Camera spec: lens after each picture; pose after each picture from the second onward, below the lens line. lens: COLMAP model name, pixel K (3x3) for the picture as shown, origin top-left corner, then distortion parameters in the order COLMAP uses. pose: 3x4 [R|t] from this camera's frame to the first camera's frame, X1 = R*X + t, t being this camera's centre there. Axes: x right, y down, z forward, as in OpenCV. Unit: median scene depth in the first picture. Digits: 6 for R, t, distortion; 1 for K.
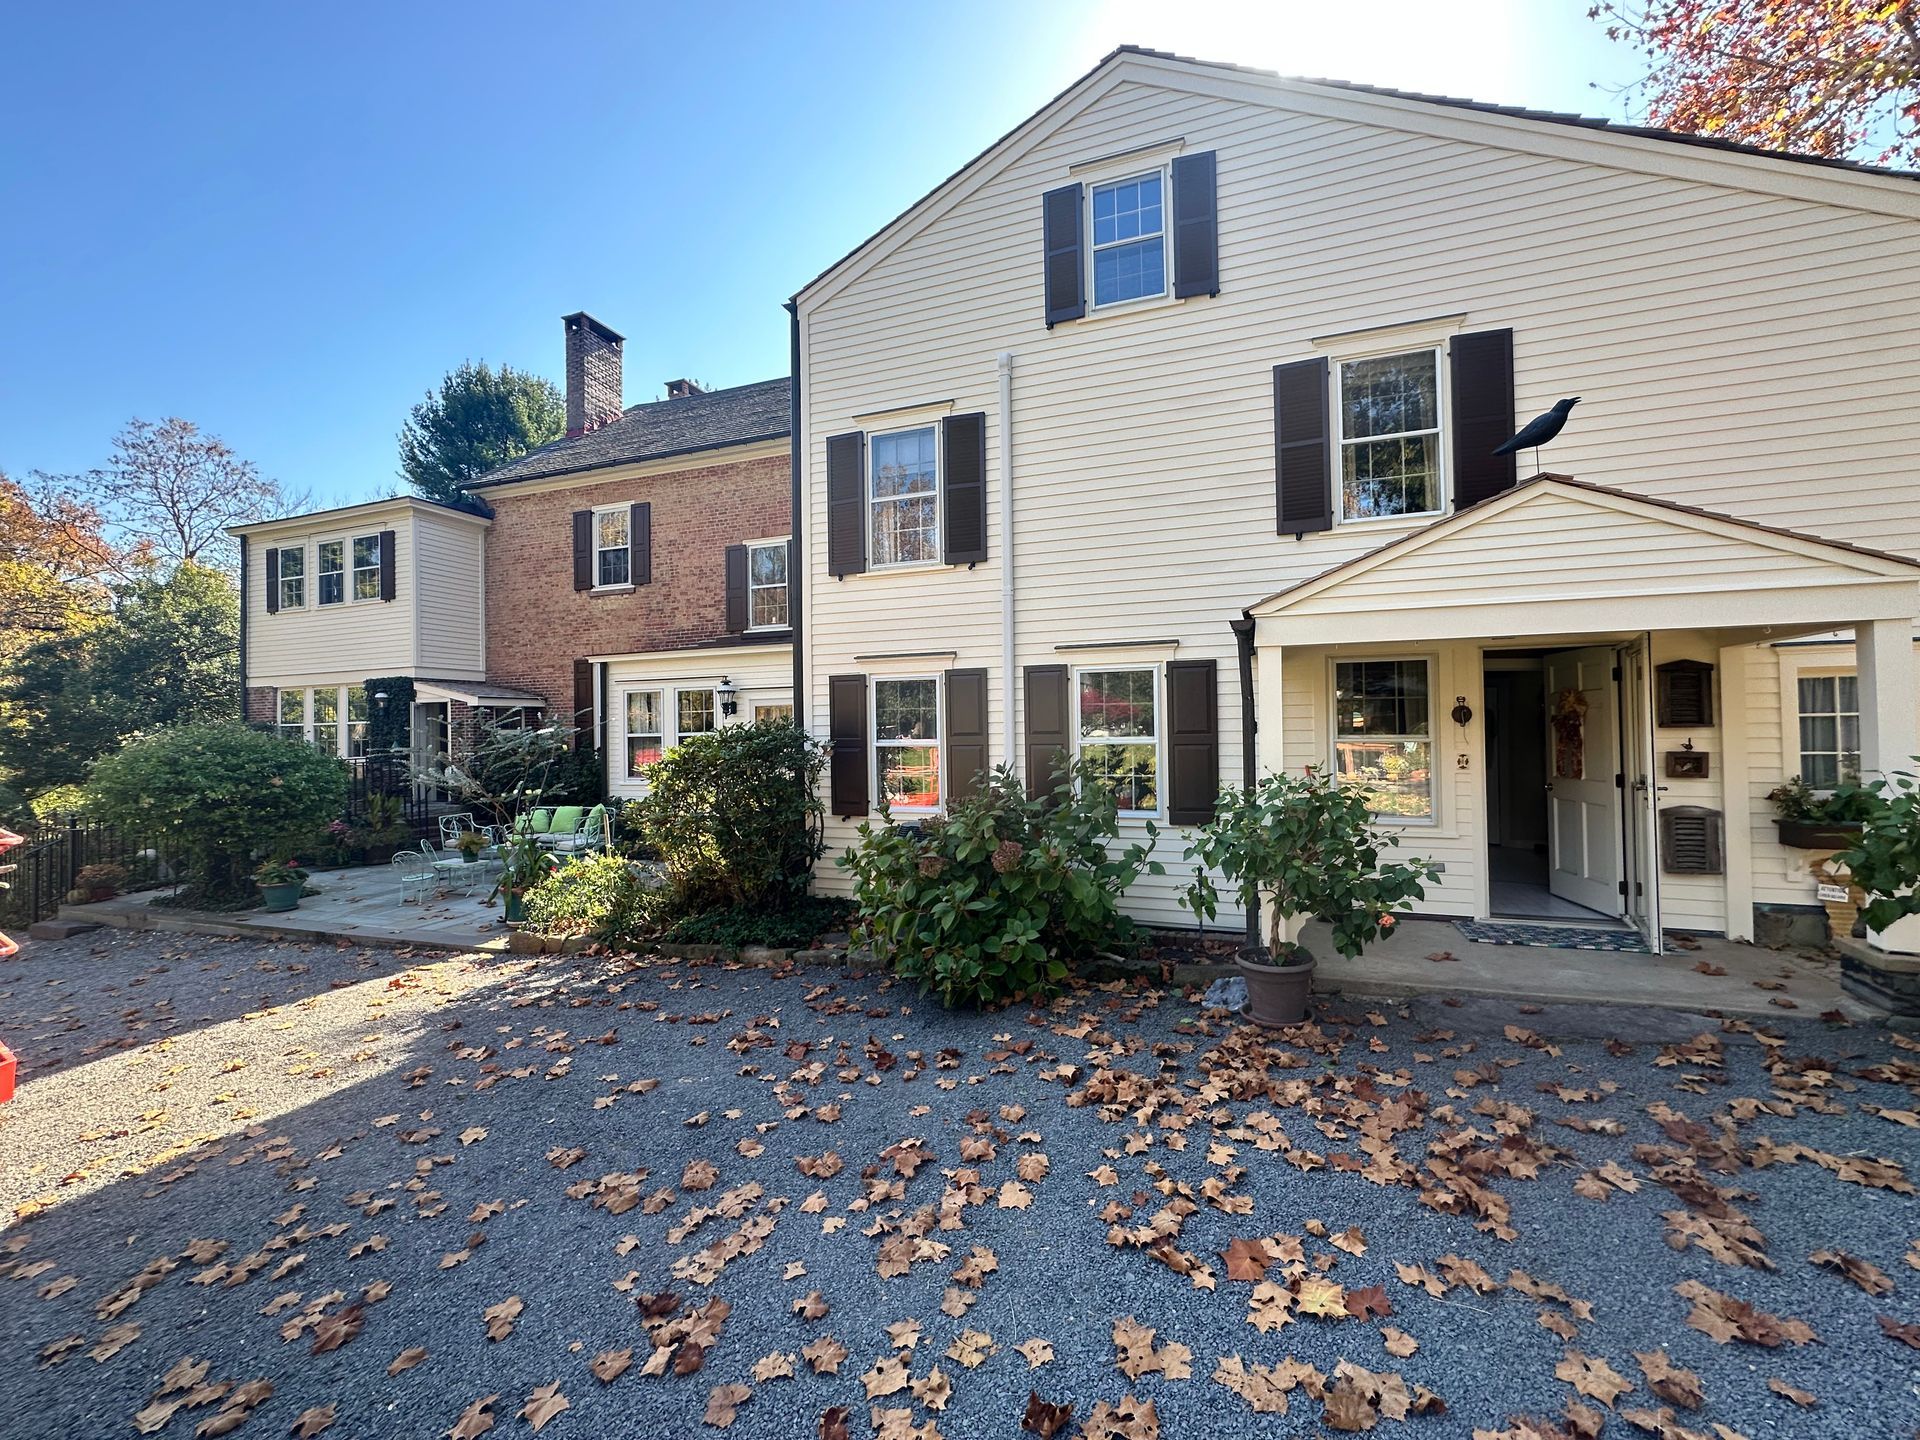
lens RADIAL K [[767.4, 0, 960.0], [0, 767.4, 720.0], [0, 0, 1]] dist [0.003692, 0.000244]
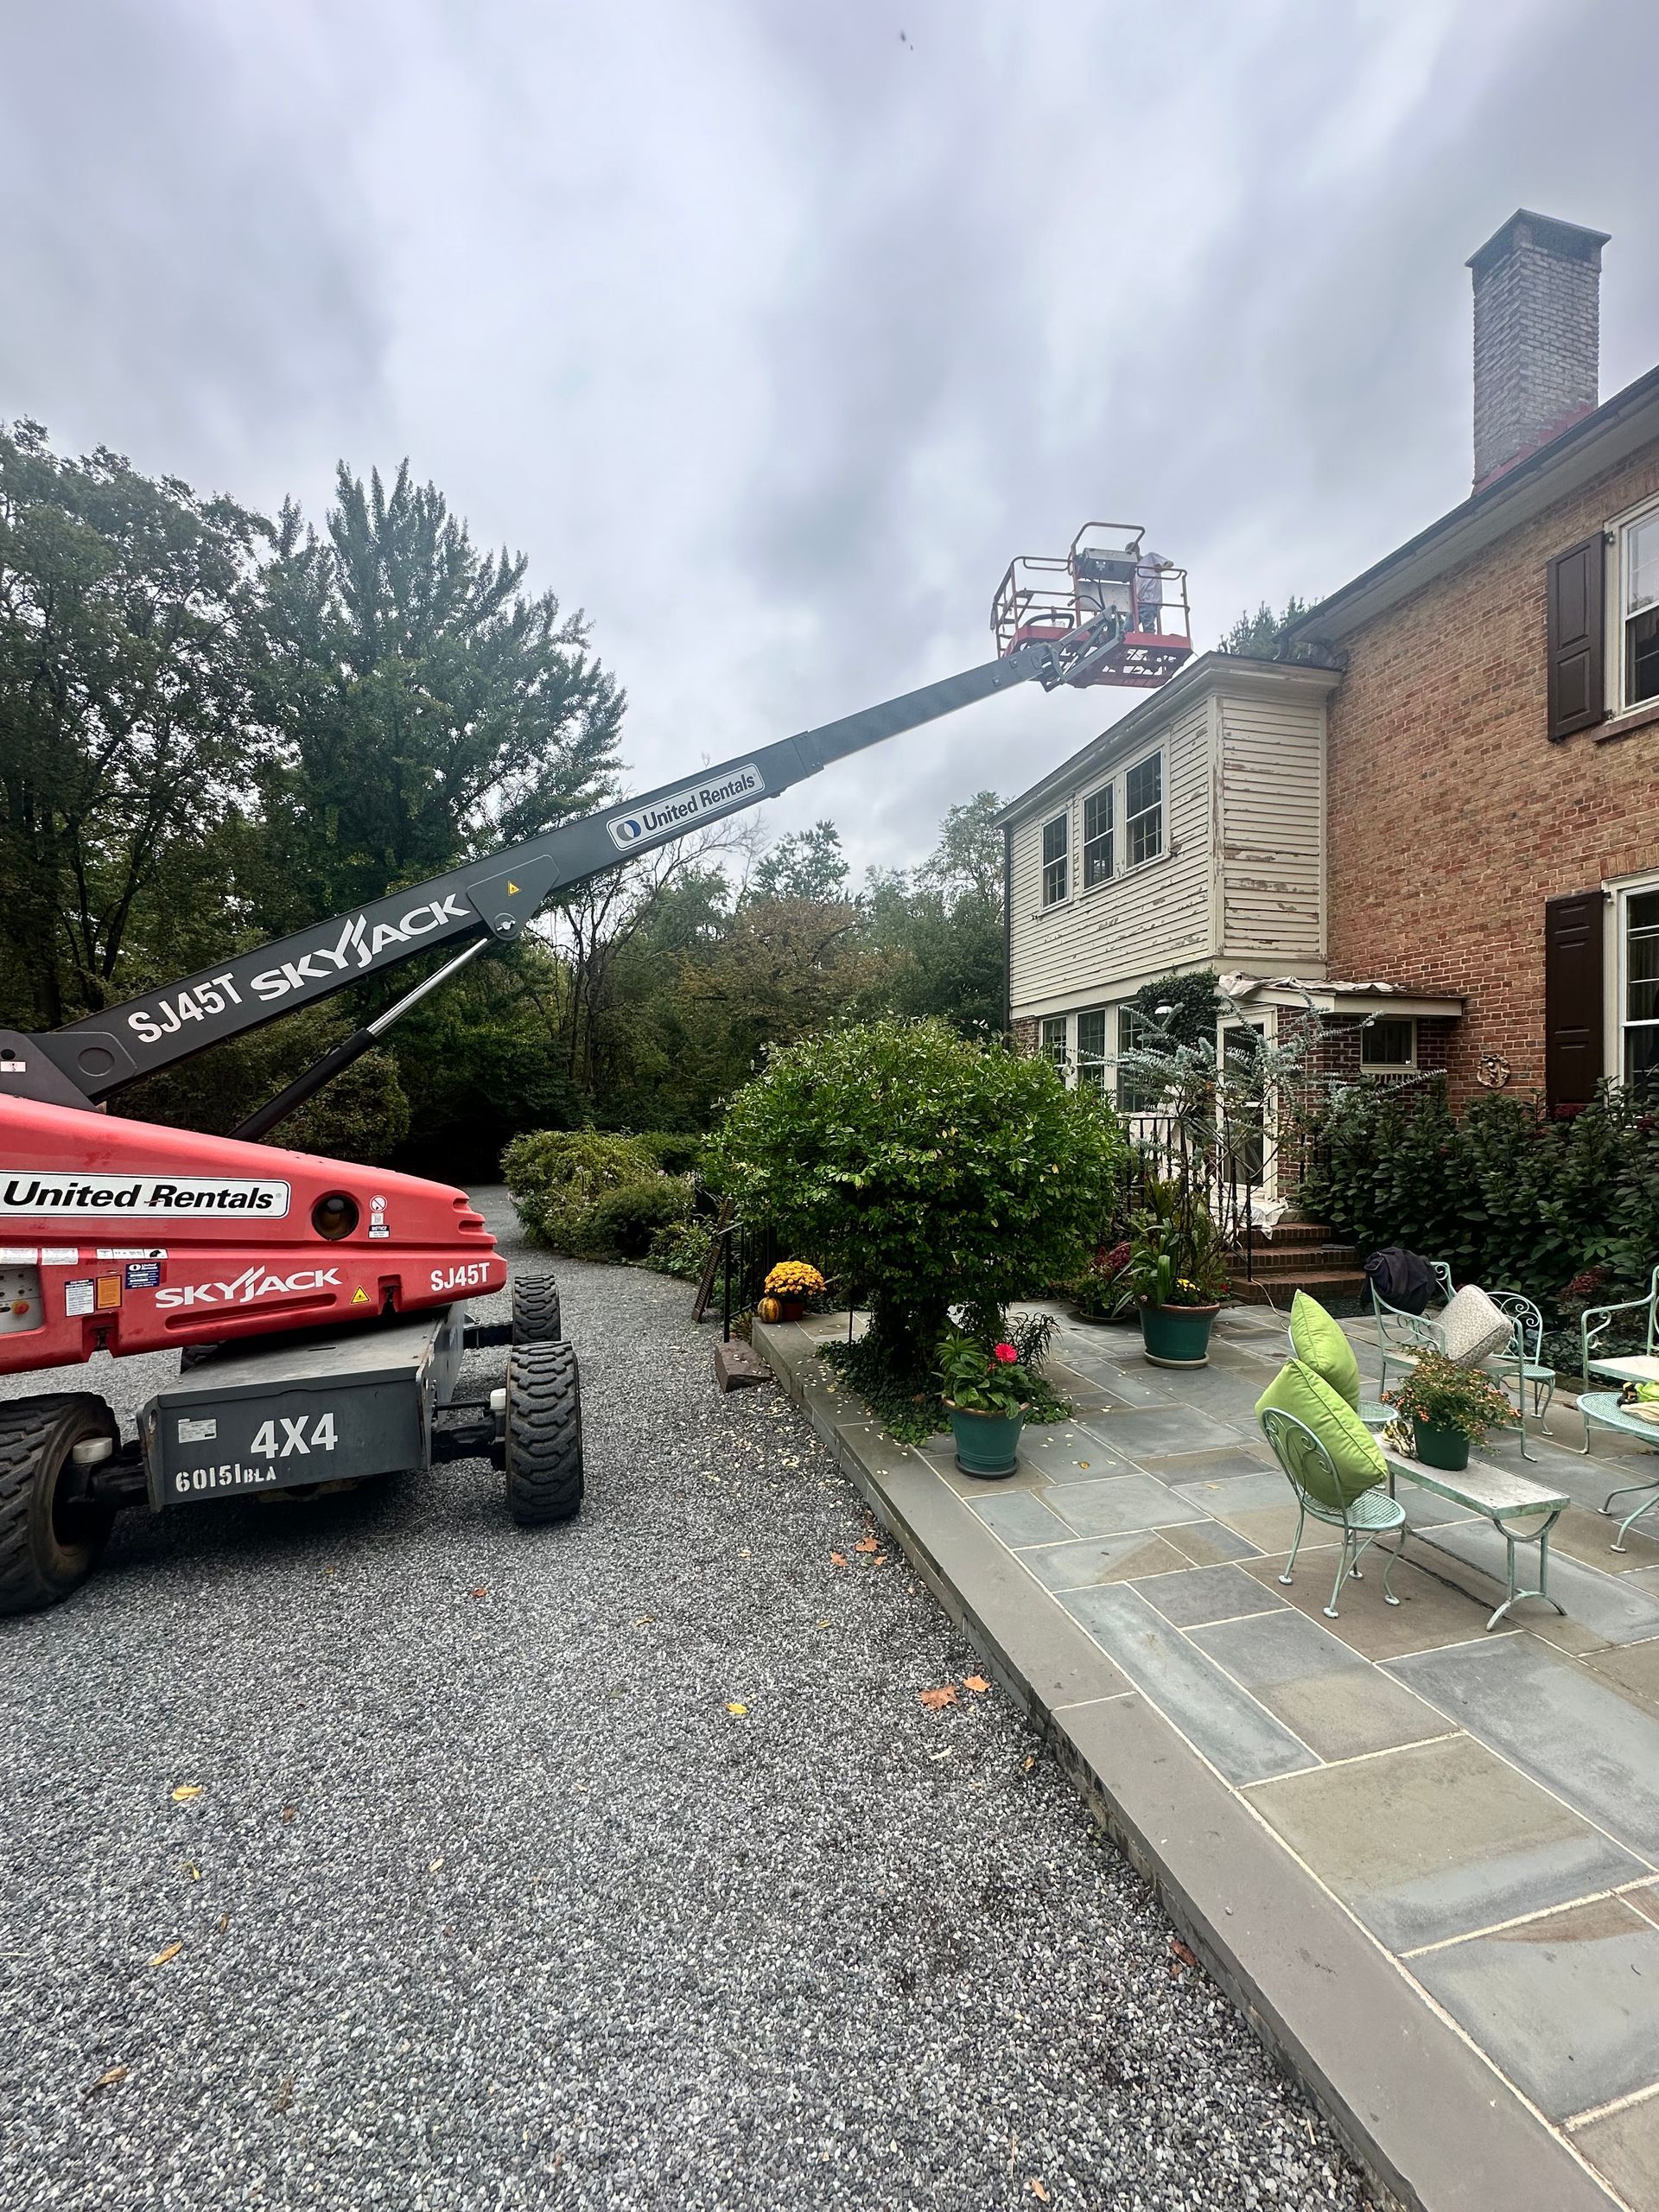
lens RADIAL K [[884.1, 0, 829.5], [0, 884.1, 1106.0], [0, 0, 1]] dist [0.003692, 0.000244]
pose [[0.554895, 0.017498, -0.831736, -0.303244], [0.001537, 0.999756, 0.022058, 0.025439], [0.831919, -0.013519, 0.554733, 0.376165]]
